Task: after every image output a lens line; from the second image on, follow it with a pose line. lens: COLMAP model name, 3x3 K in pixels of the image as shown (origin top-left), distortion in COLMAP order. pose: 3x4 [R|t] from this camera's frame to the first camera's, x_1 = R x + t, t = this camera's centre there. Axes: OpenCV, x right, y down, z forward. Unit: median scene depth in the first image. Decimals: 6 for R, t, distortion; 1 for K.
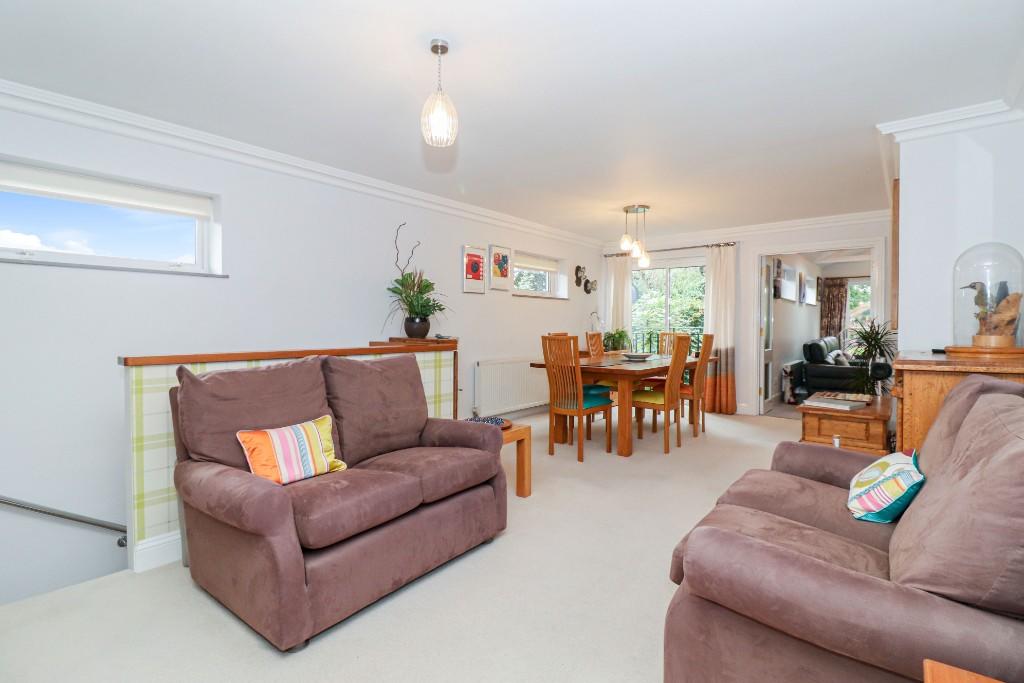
lens RADIAL K [[502.2, 0, 512.0], [0, 502.2, 341.5], [0, 0, 1]] dist [0.000232, -0.021964]
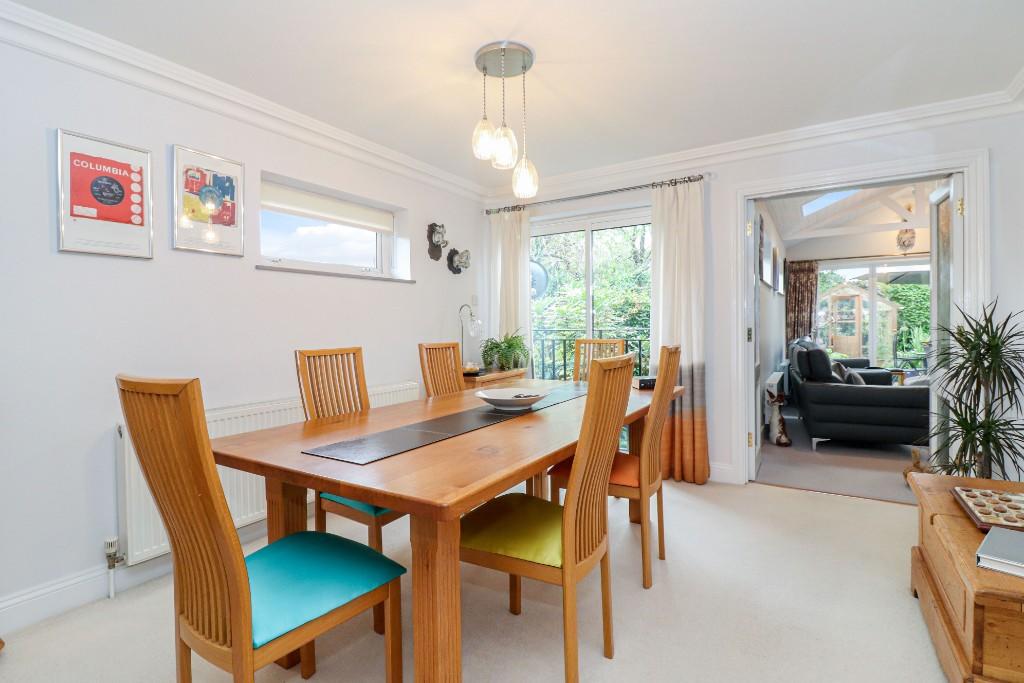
lens RADIAL K [[503.2, 0, 512.0], [0, 503.2, 341.5], [0, 0, 1]] dist [0.000466, -0.000013]
pose [[0.992311, -0.020658, 0.122033, 0.146867], [0.020805, 0.999784, 0.000068, -0.015883], [-0.122008, 0.002471, 0.992526, 0.425154]]
